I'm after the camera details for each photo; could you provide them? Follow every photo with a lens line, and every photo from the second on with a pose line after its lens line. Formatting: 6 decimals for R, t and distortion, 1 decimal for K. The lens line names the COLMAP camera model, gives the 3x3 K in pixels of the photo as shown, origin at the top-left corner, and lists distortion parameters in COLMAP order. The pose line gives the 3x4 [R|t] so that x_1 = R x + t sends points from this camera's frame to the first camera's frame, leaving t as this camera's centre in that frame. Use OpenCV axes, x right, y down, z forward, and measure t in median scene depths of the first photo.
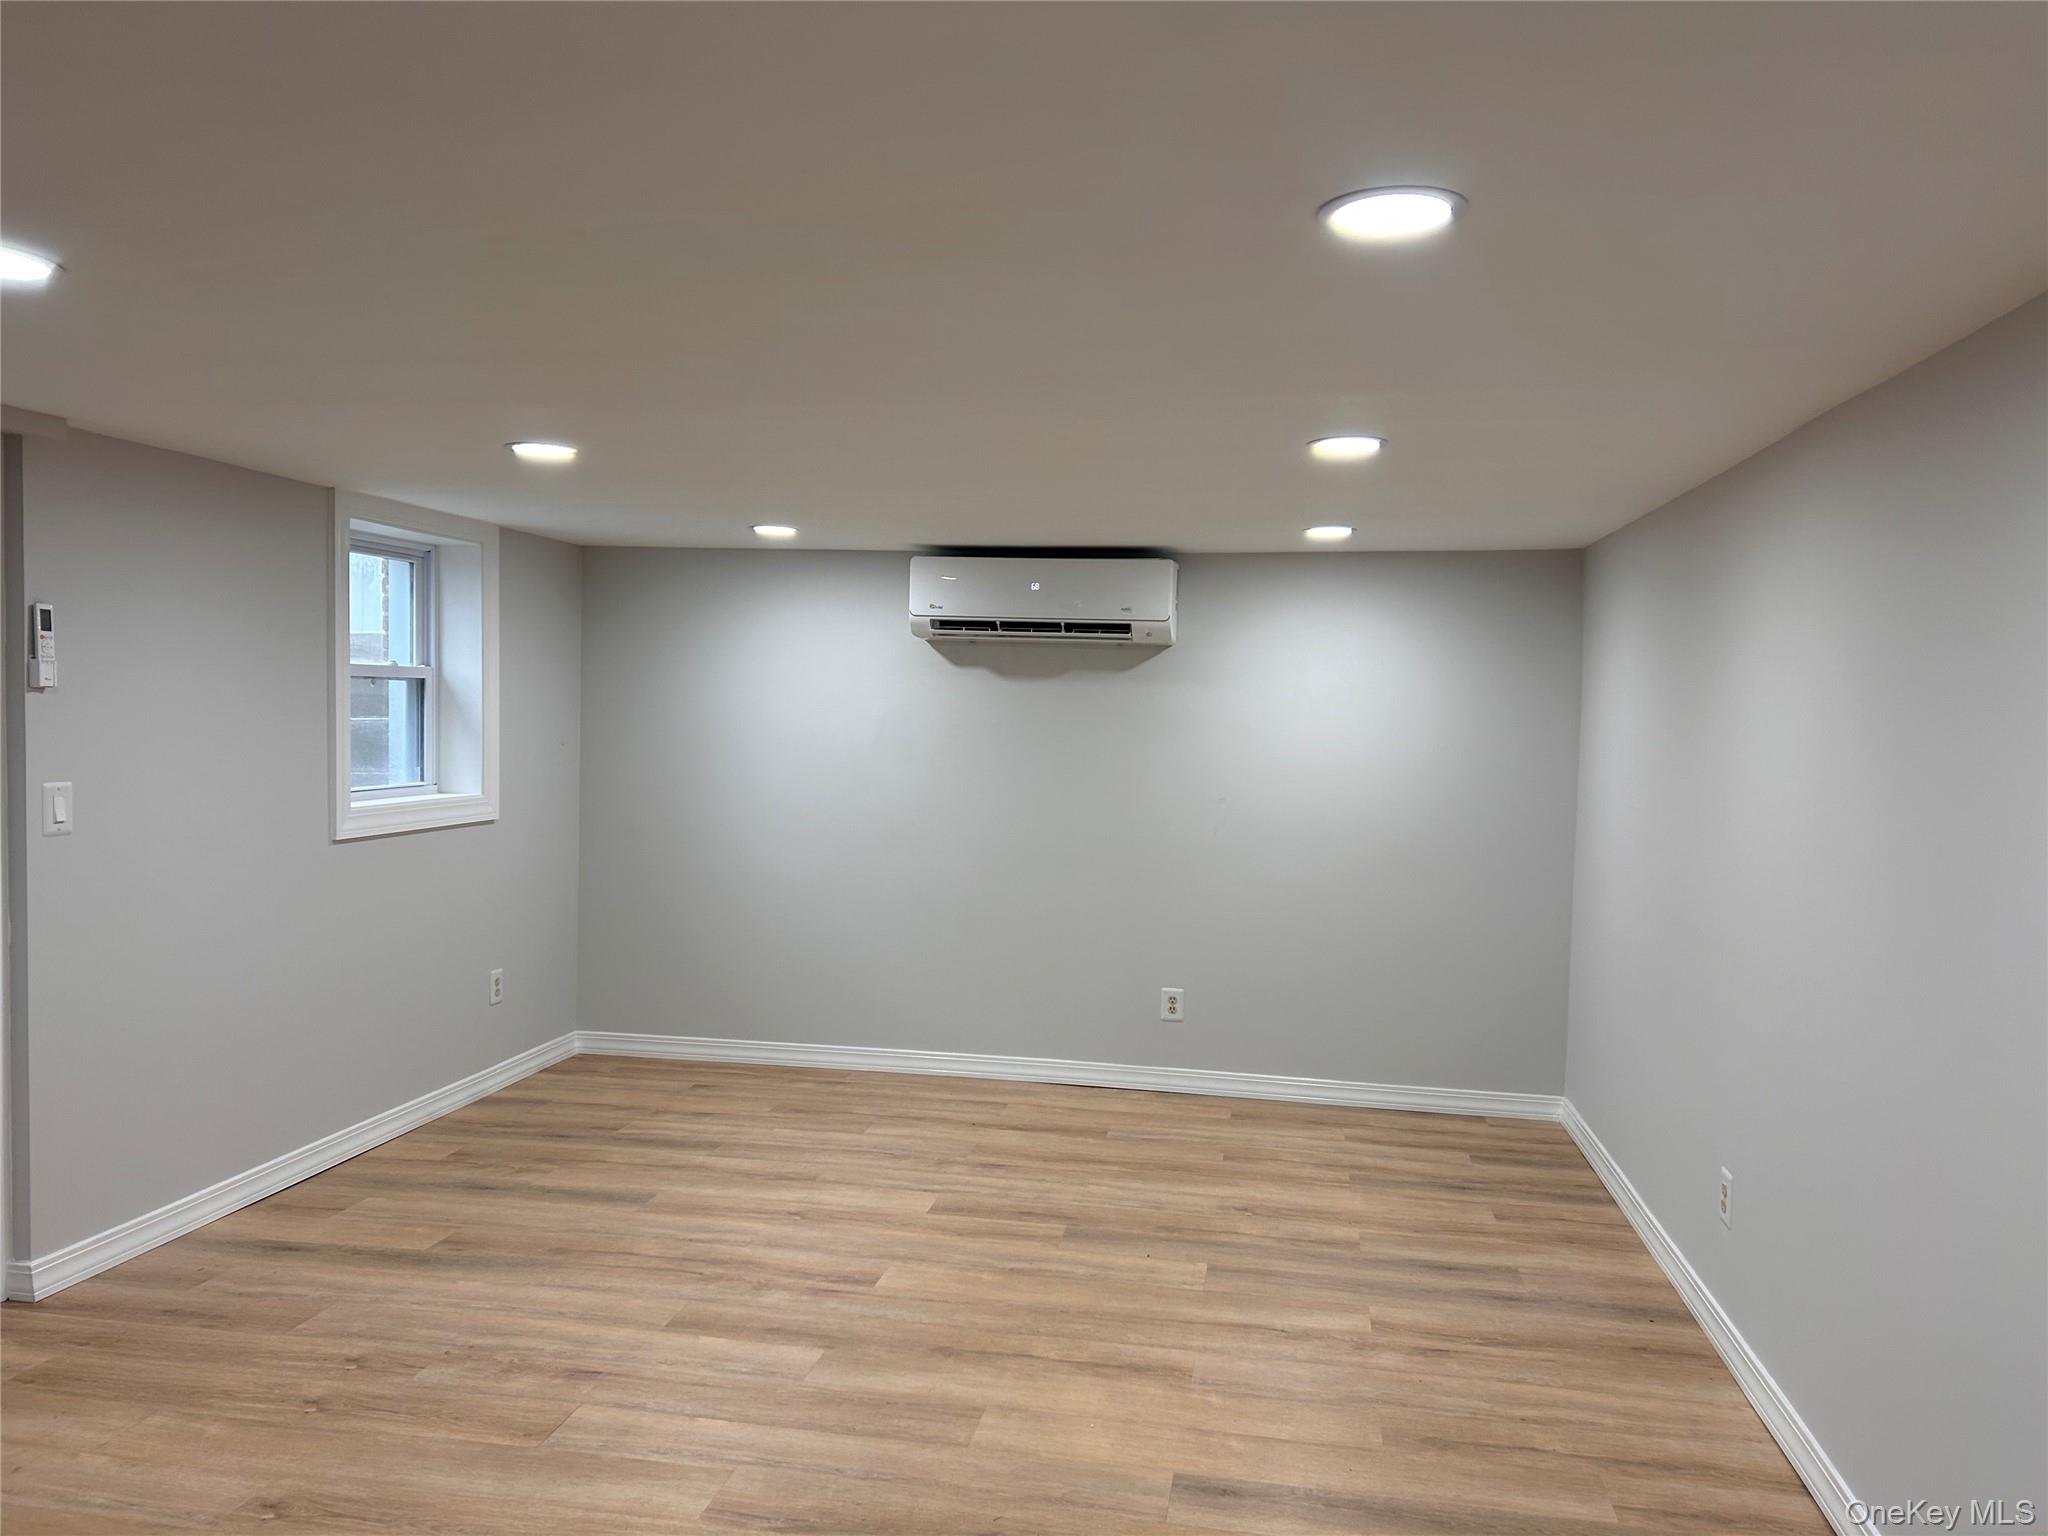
lens RADIAL K [[1568.2, 0, 1024.0], [0, 1568.2, 768.0], [0, 0, 1]] dist [0.098560, -0.117601]
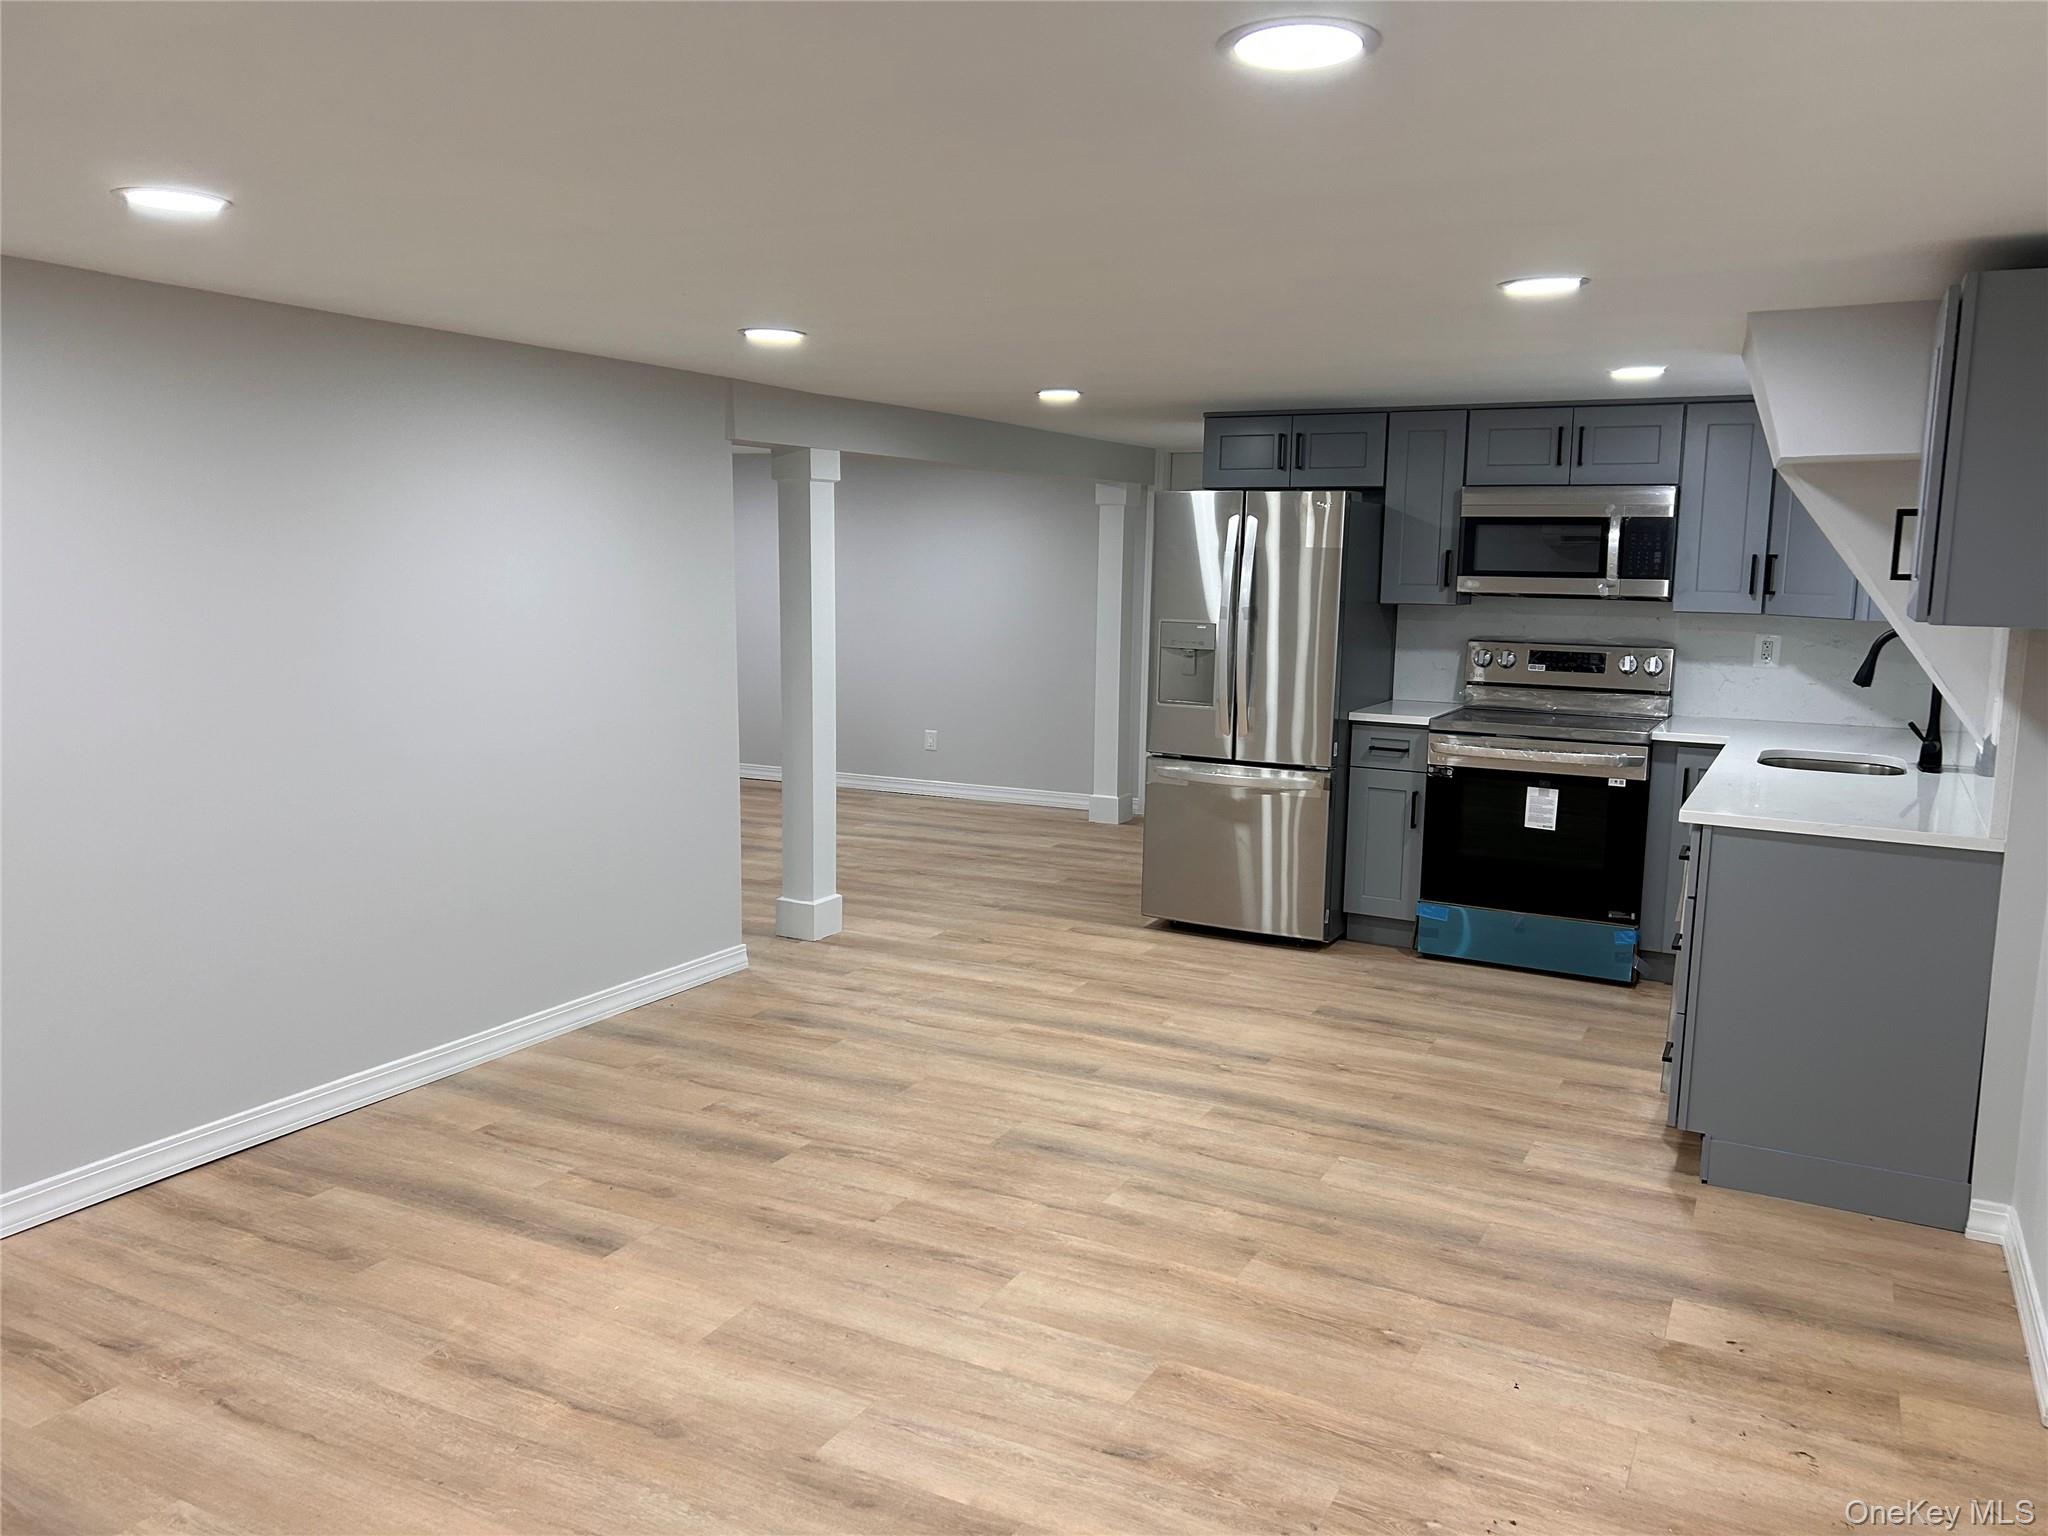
lens RADIAL K [[1568.2, 0, 1024.0], [0, 1568.2, 768.0], [0, 0, 1]] dist [0.098560, -0.117601]
pose [[-0.954541, -0.075168, 0.288446, -0.452320], [-0.023440, 0.983613, 0.178760, -0.093917], [-0.297157, 0.163872, -0.940661, 1.787377]]
